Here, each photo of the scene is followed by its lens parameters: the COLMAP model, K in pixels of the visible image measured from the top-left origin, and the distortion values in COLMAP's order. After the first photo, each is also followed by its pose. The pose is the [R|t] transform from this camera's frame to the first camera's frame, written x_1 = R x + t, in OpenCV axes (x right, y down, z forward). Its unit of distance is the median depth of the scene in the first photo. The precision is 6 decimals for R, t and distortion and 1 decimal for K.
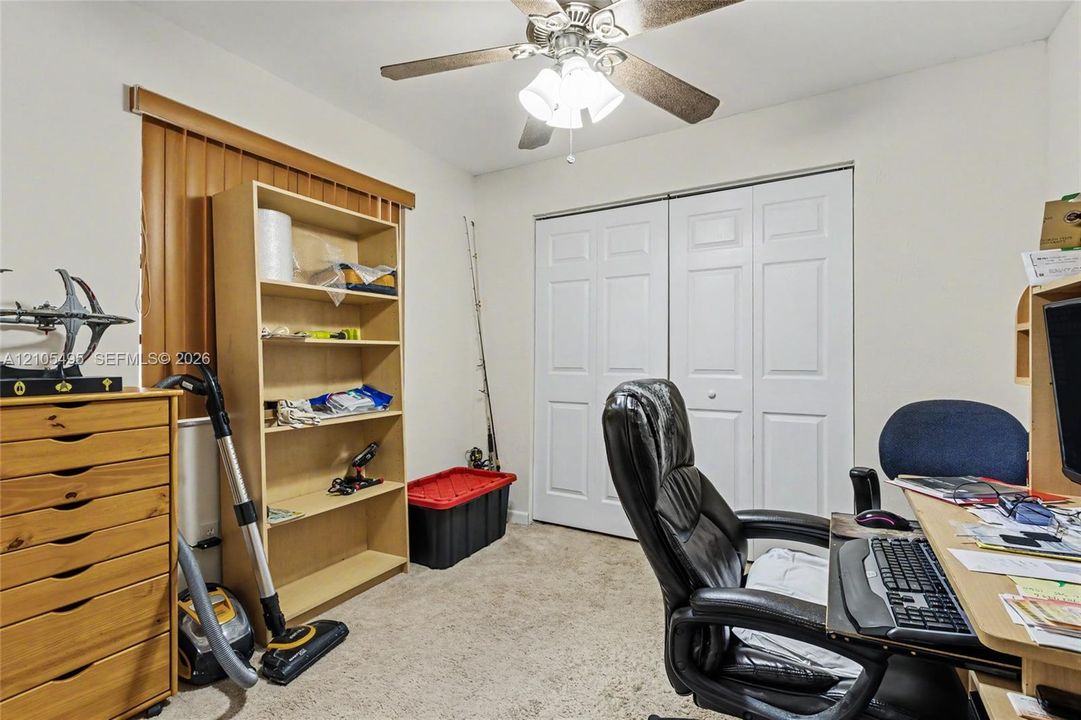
lens RADIAL K [[494.1, 0, 544.5], [0, 494.1, 357.7], [0, 0, 1]] dist [-0.000310, -0.001784]
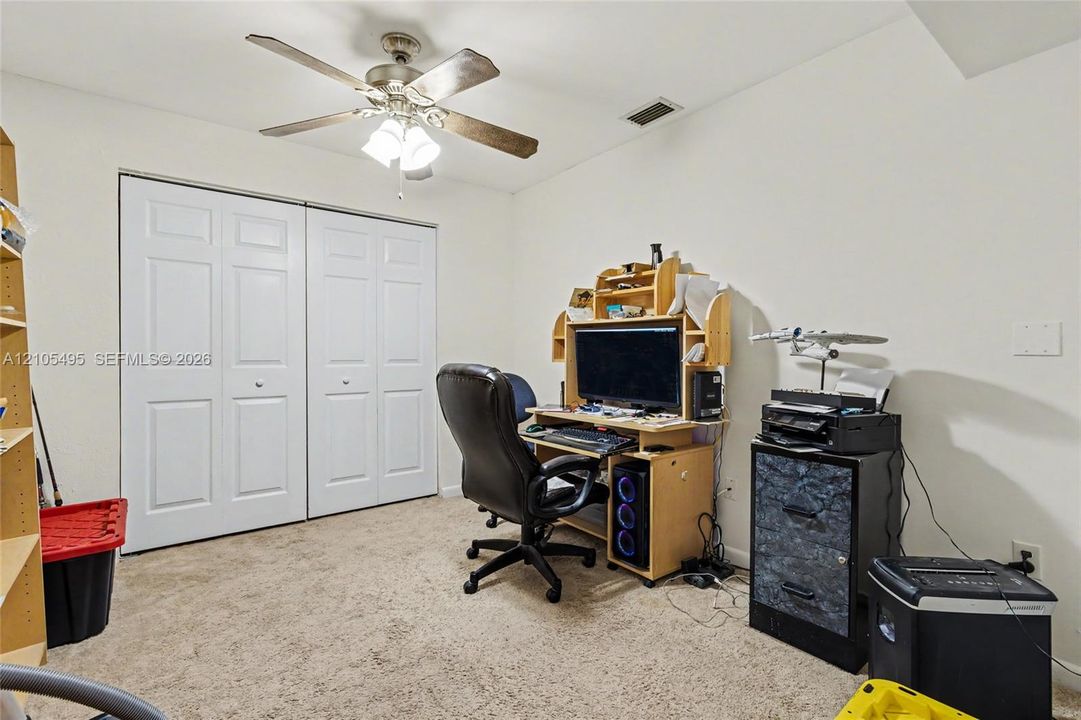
lens RADIAL K [[494.1, 0, 544.5], [0, 494.1, 357.7], [0, 0, 1]] dist [-0.000310, -0.001784]
pose [[0.364449, -0.006309, 0.931202, -0.645795], [-0.000911, 0.999974, 0.007131, 0.009083], [-0.931223, -0.003447, 0.364434, 0.109966]]
